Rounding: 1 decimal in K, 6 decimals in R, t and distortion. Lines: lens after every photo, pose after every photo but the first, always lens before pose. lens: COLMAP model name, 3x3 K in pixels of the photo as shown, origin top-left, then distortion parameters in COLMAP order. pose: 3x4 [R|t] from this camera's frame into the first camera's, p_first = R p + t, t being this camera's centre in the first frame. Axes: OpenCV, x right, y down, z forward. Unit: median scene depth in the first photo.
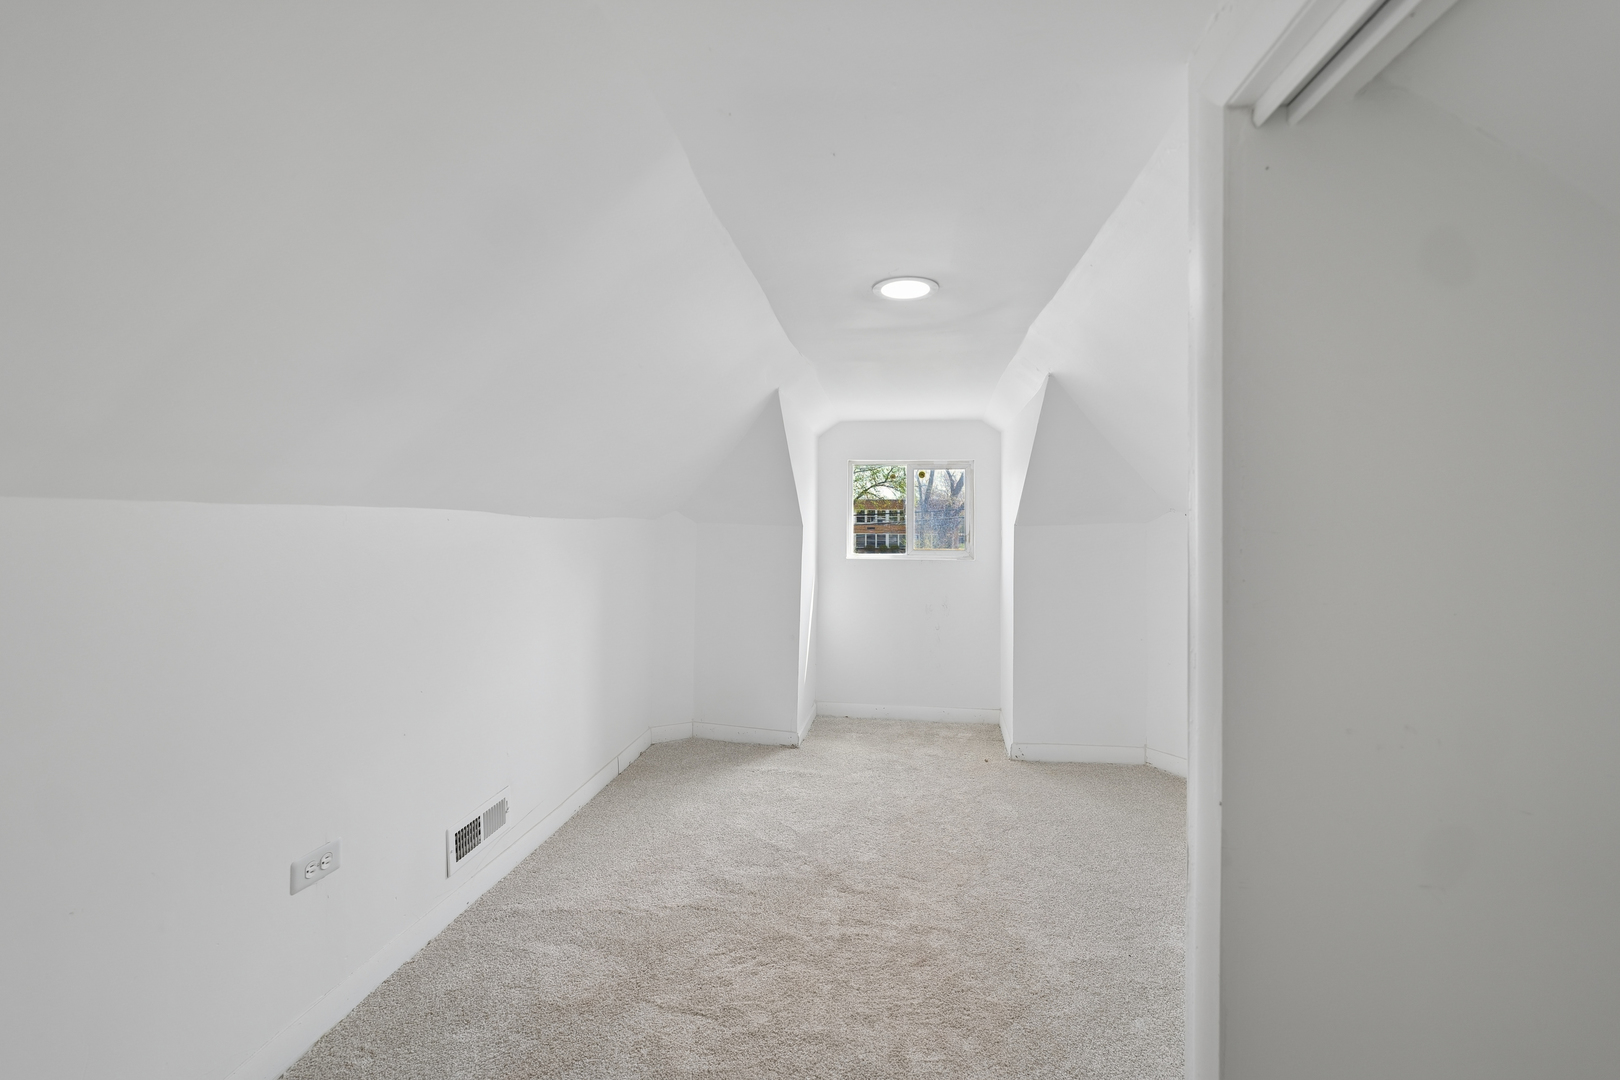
lens RADIAL K [[655.0, 0, 810.7], [0, 655.0, 525.6], [0, 0, 1]] dist [-0.001219, -0.000104]
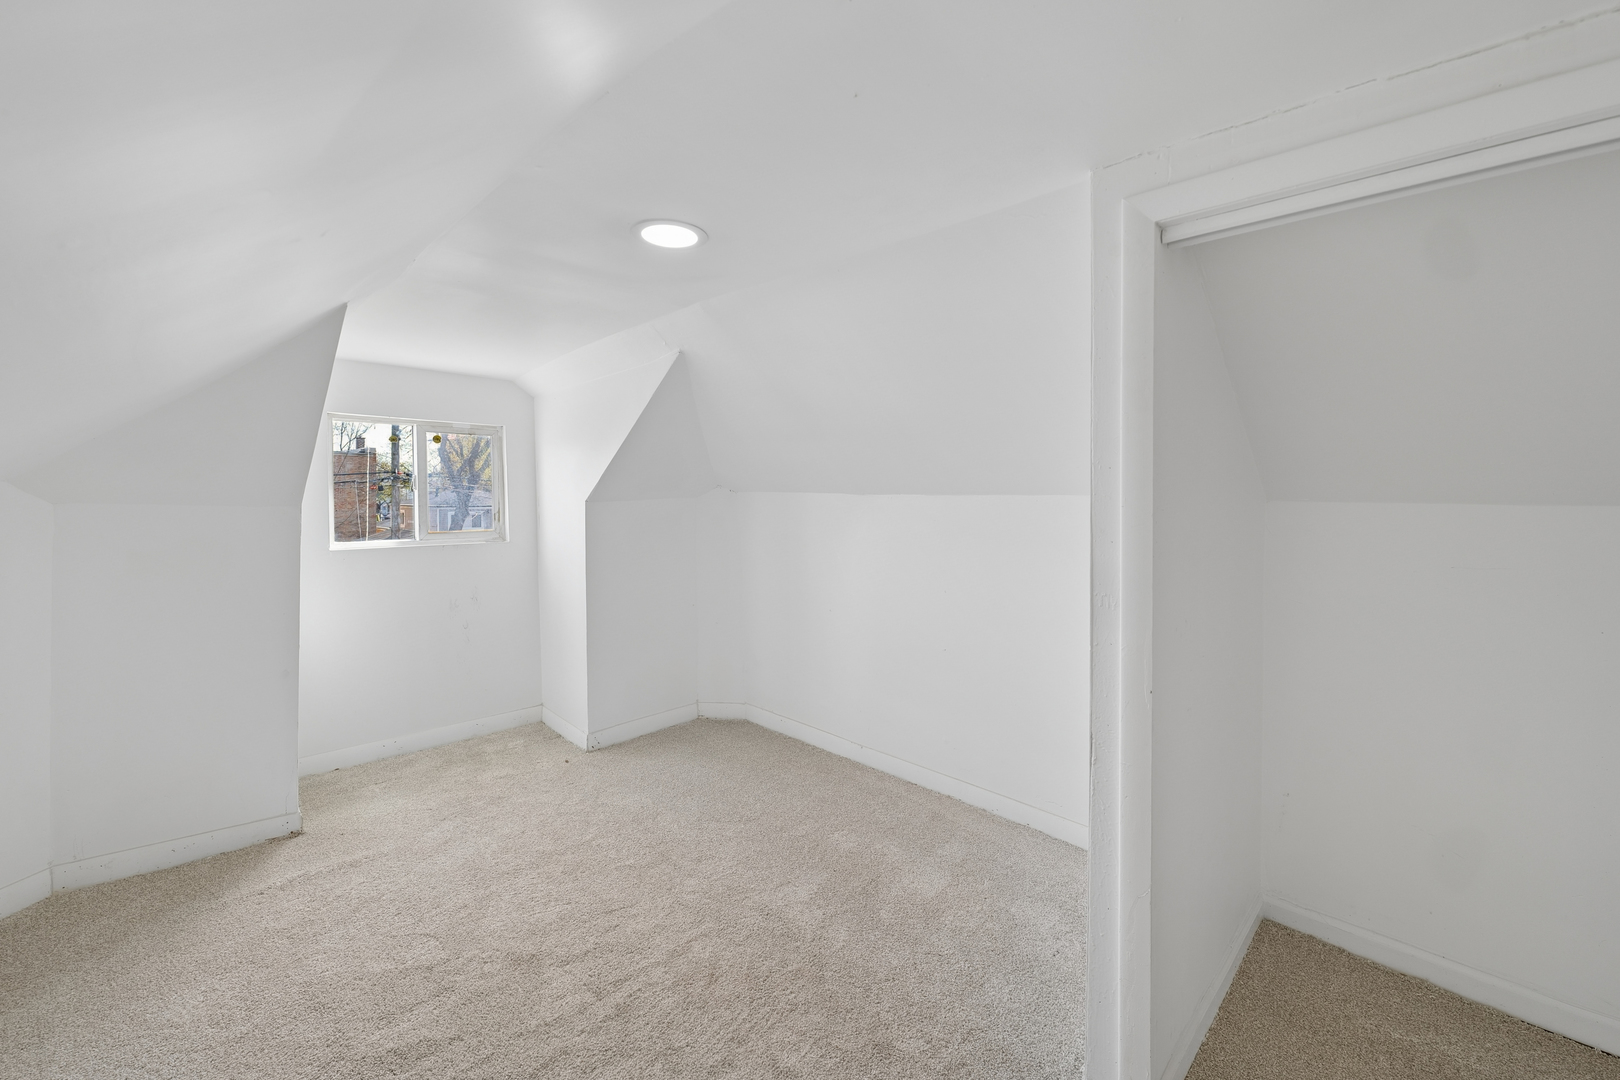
lens RADIAL K [[672.9, 0, 810.5], [0, 672.9, 502.5], [0, 0, 1]] dist [-0.000186, 0.000065]
pose [[0.607687, -0.016904, 0.793997, -0.255157], [0.010151, 0.999857, 0.013518, -0.008154], [-0.794112, -0.000155, 0.607772, 0.162938]]
